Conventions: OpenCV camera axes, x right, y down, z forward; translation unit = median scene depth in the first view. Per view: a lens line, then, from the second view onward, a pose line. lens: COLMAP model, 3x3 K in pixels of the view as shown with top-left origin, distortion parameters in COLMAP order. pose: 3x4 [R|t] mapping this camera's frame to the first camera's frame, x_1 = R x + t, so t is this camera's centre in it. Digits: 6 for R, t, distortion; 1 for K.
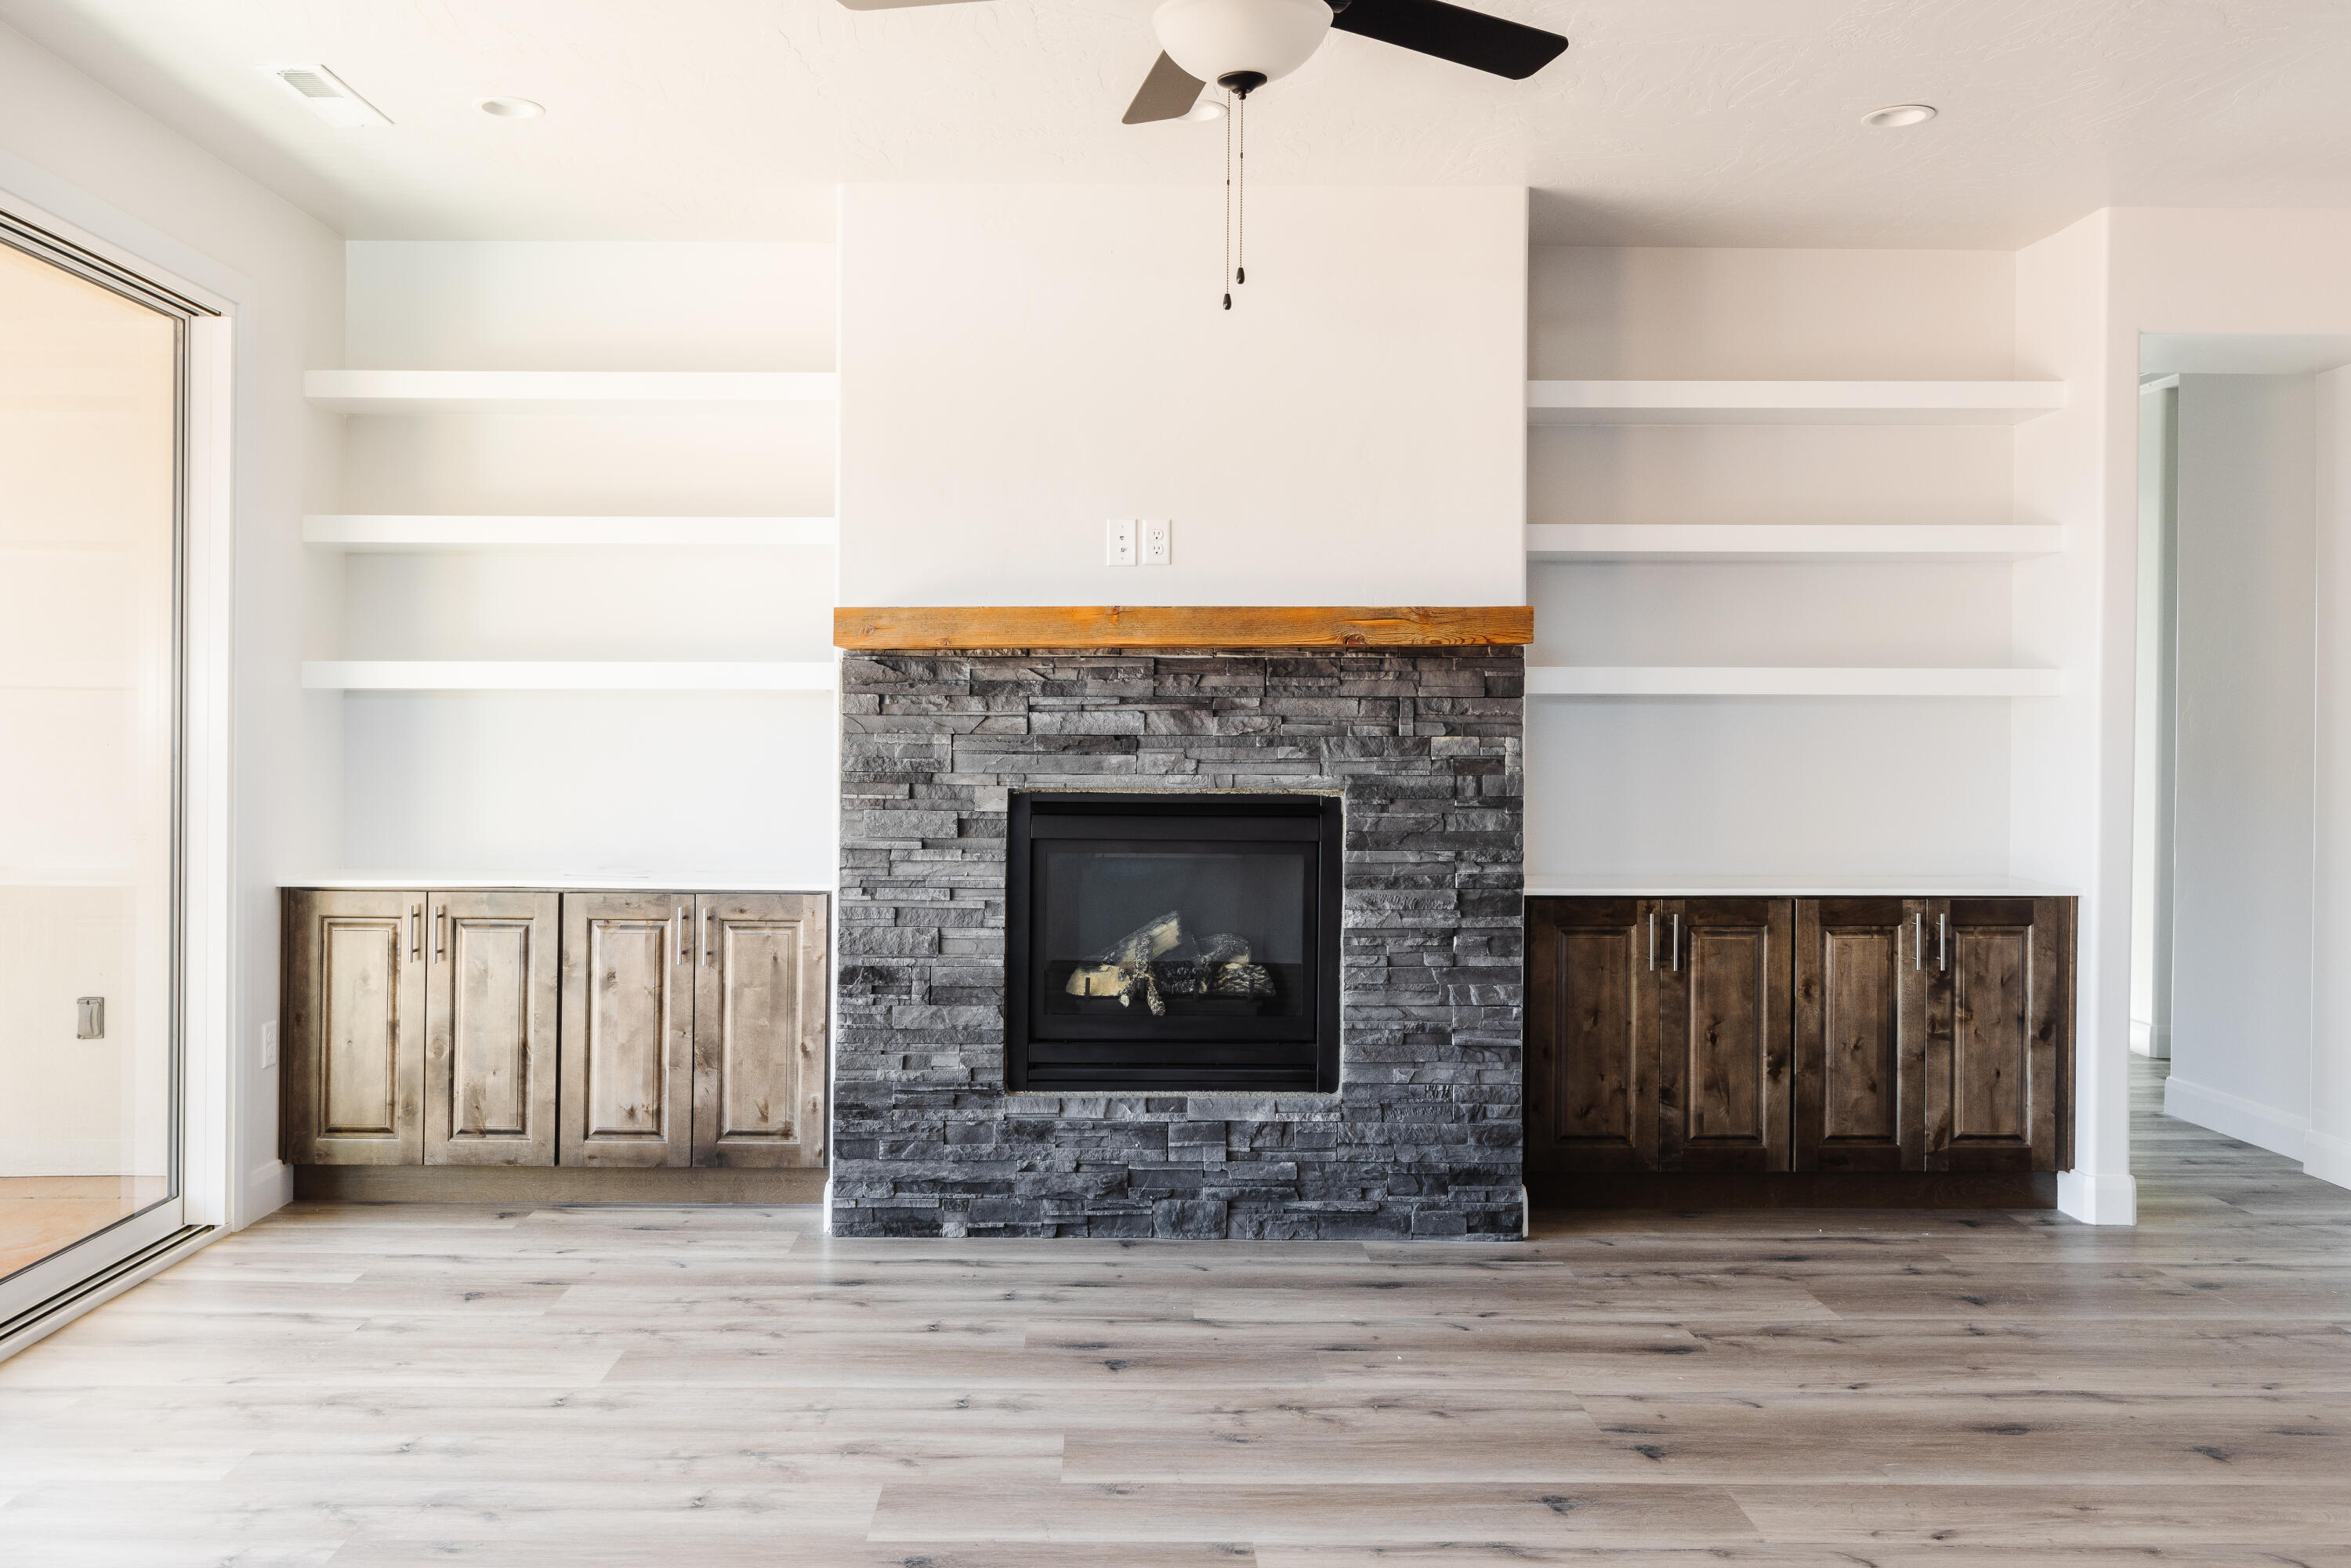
lens RADIAL K [[1843.7, 0, 1183.4], [0, 1843.7, 726.2], [0, 0, 1]] dist [-0.002727, -0.000748]
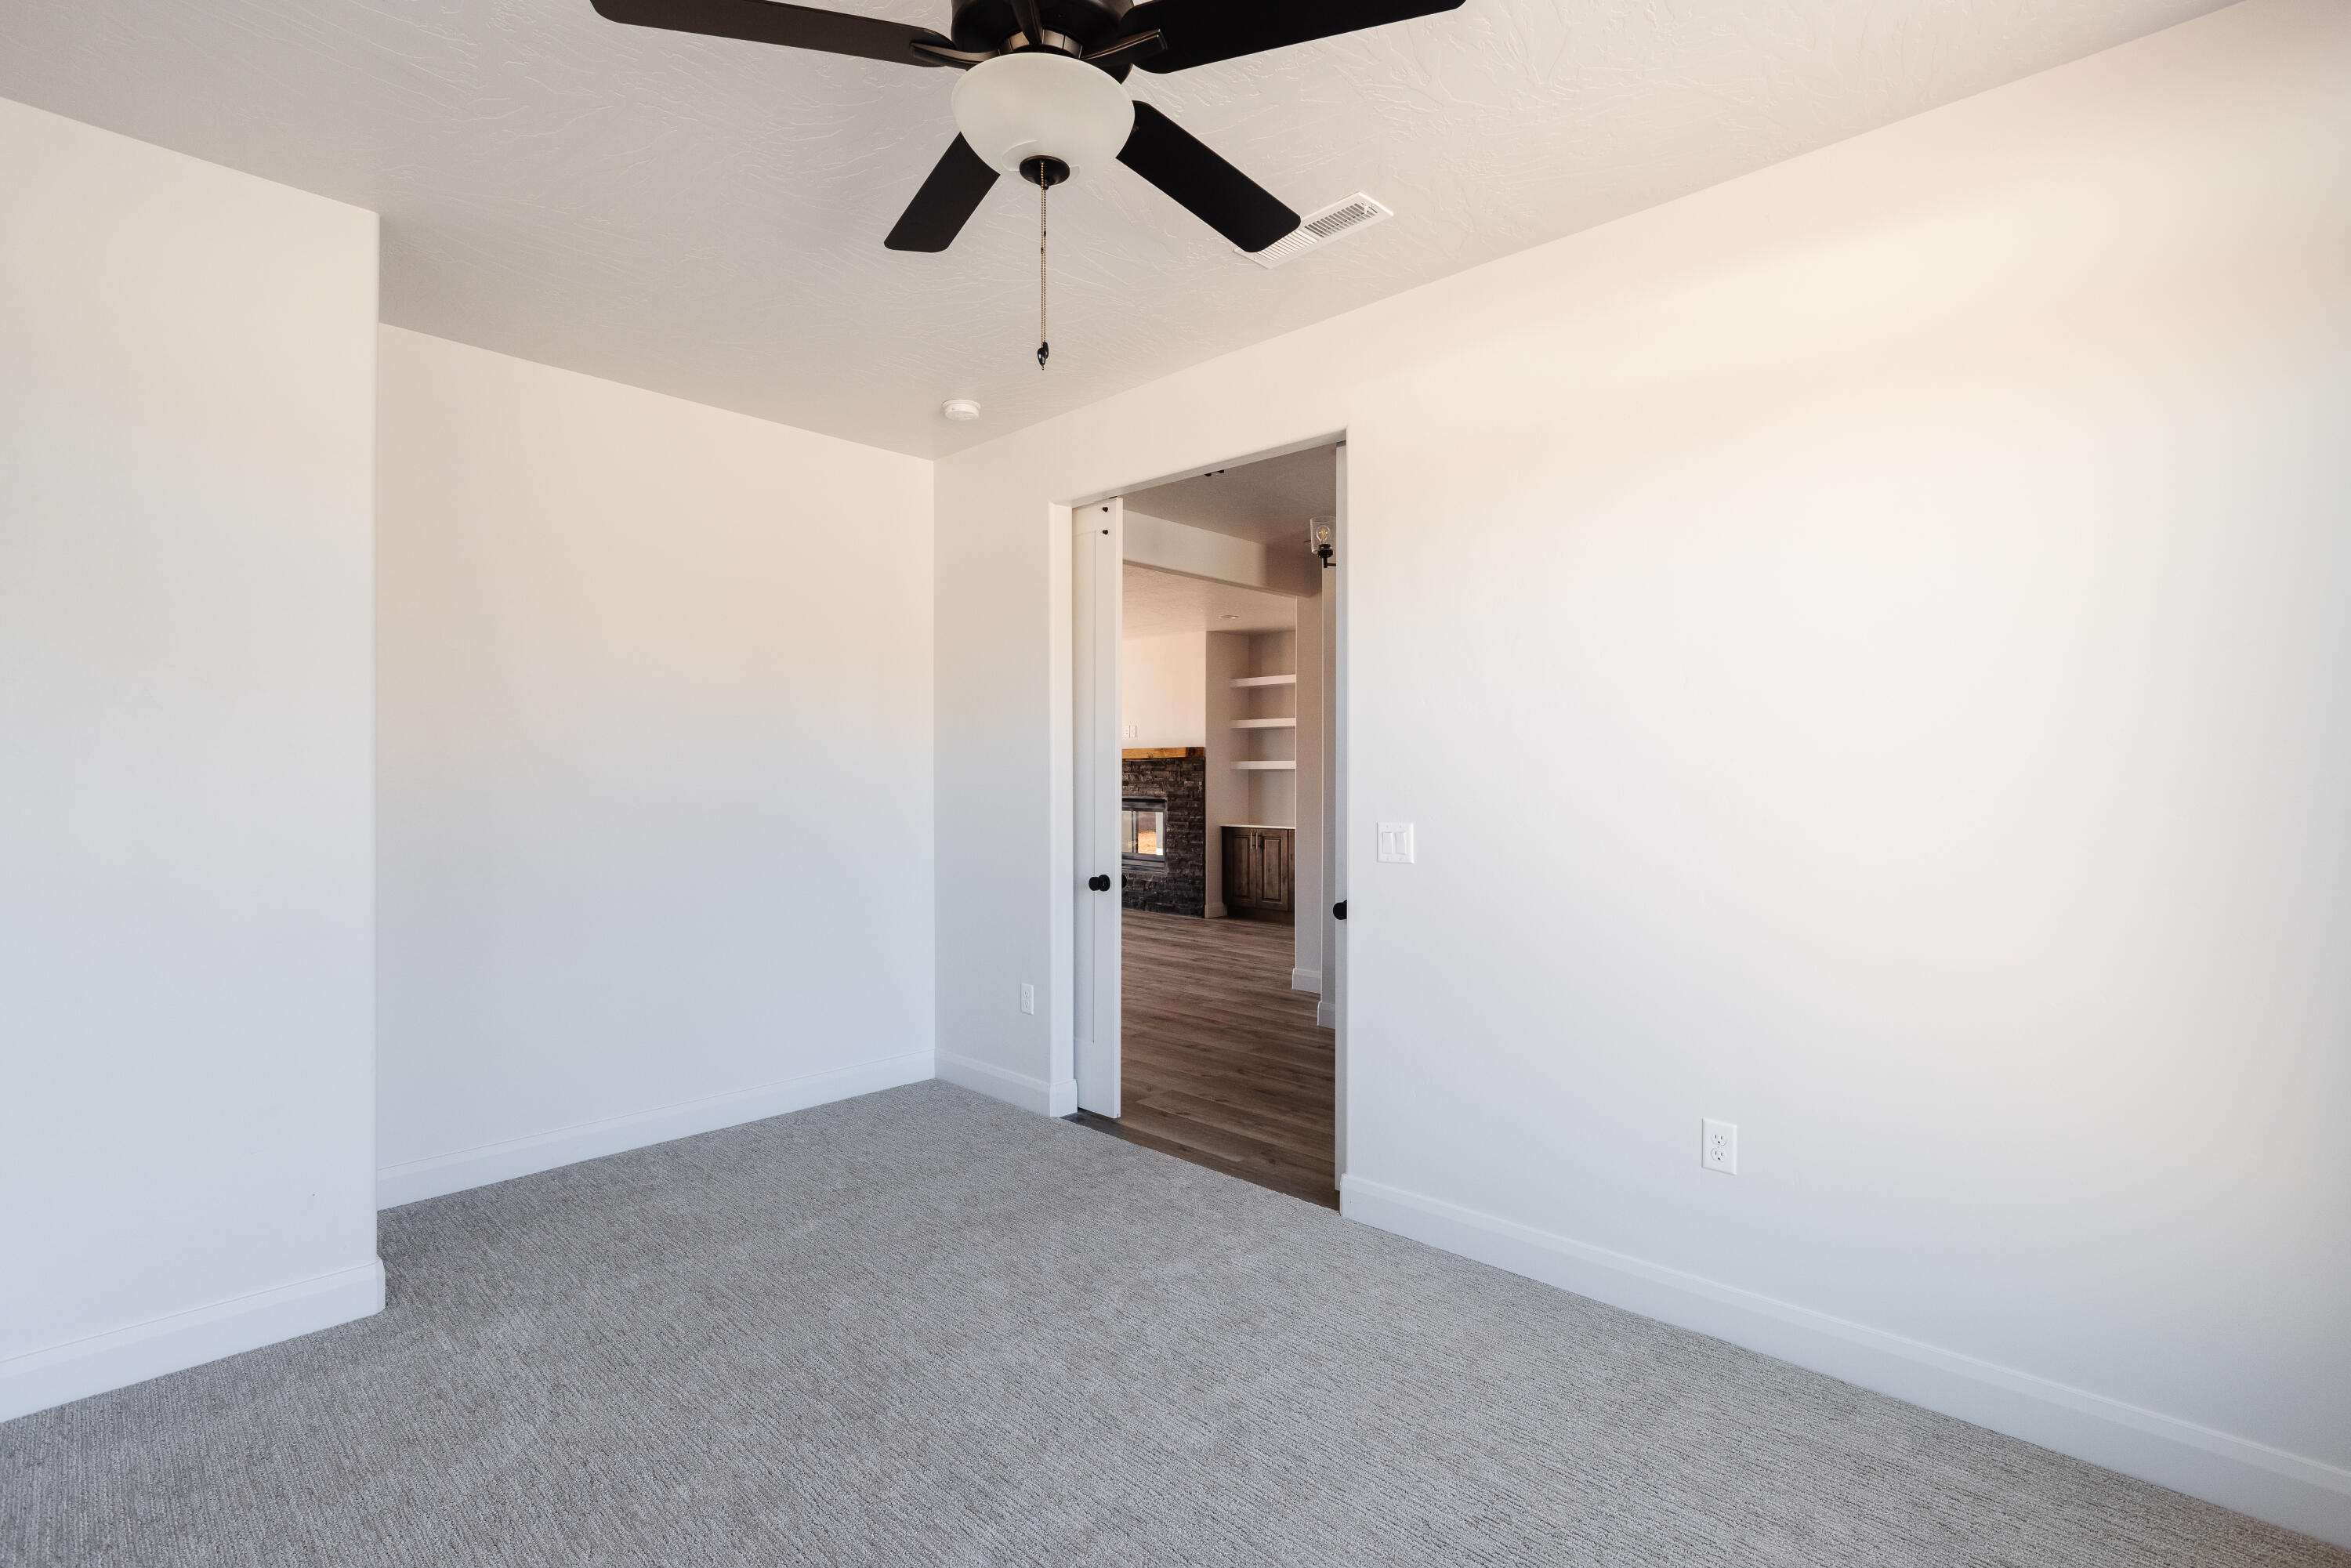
lens RADIAL K [[1023.3, 0, 1181.3], [0, 1023.3, 768.6], [0, 0, 1]] dist [0.011166, -0.005624]
pose [[0.723039, -0.007706, -0.690764, 1.567170], [0.022153, 0.999682, 0.012036, -0.045347], [0.690452, -0.024004, 0.722980, -0.501494]]
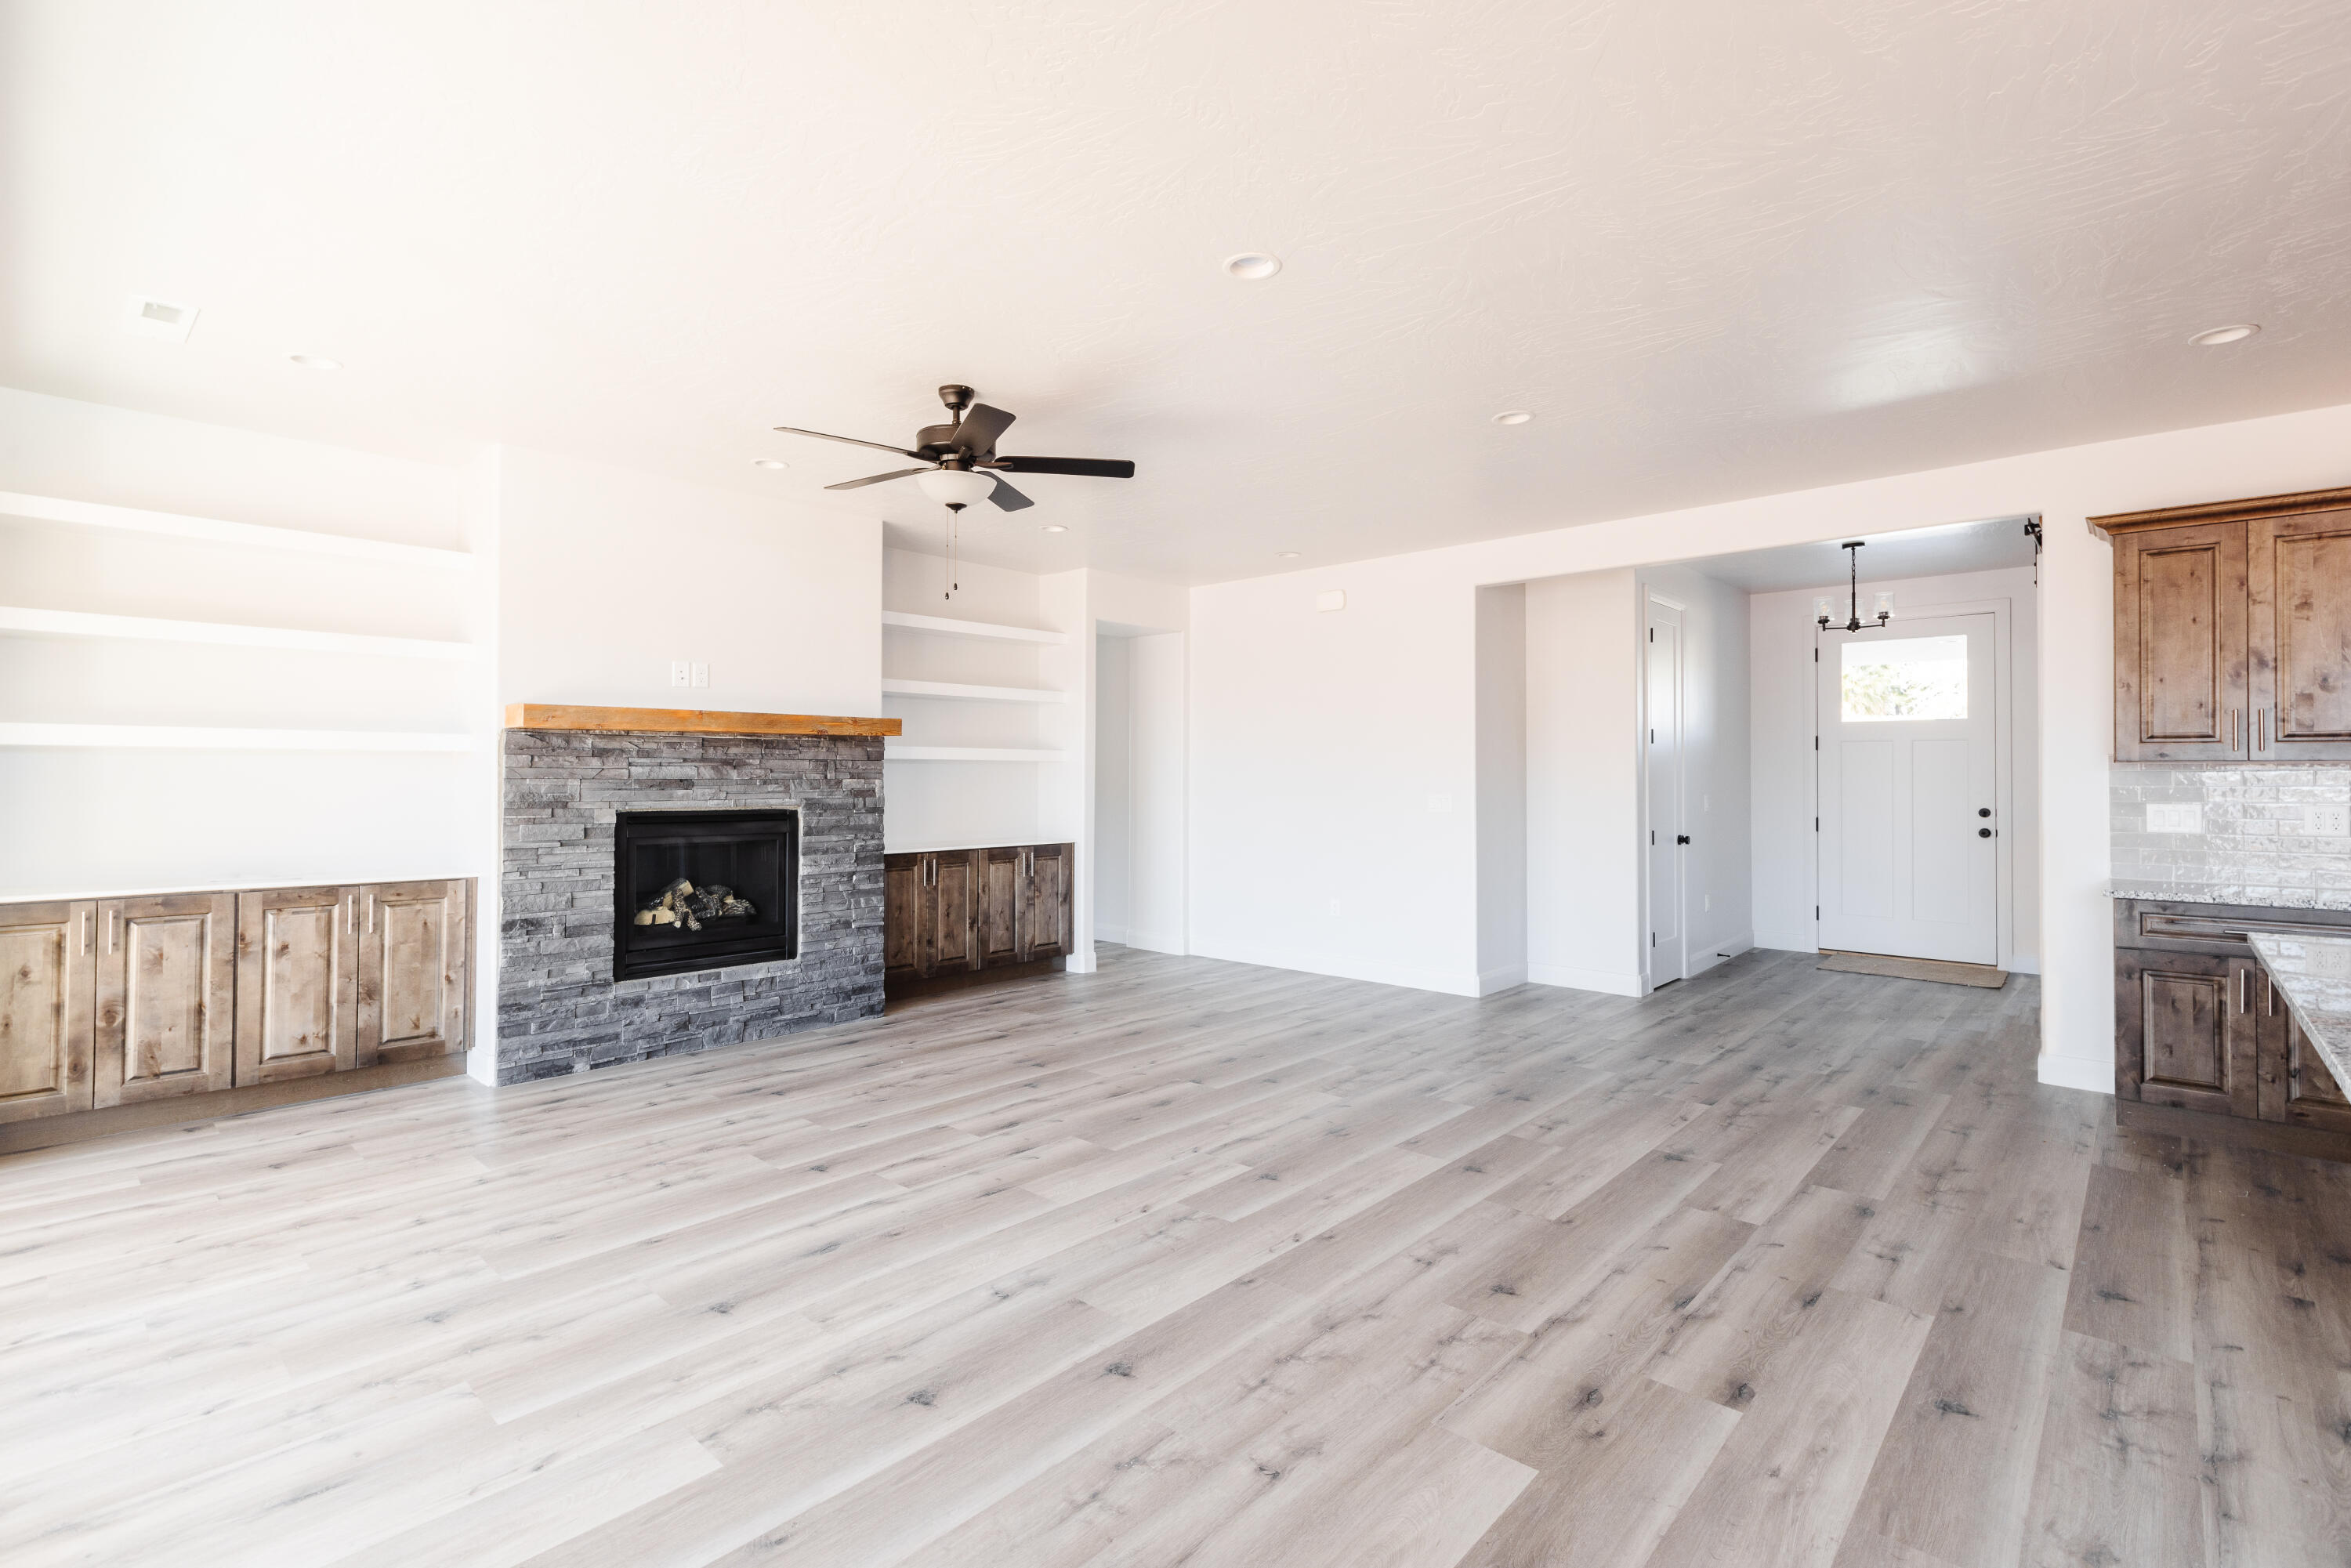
lens RADIAL K [[1023.3, 0, 1225.8], [0, 1023.3, 768.2], [0, 0, 1]] dist [0.011166, -0.005624]
pose [[0.678754, 0.003594, 0.734357, -0.418294], [-0.000846, 0.999991, -0.004113, -0.002467], [-0.734365, 0.002170, 0.678751, -0.092645]]
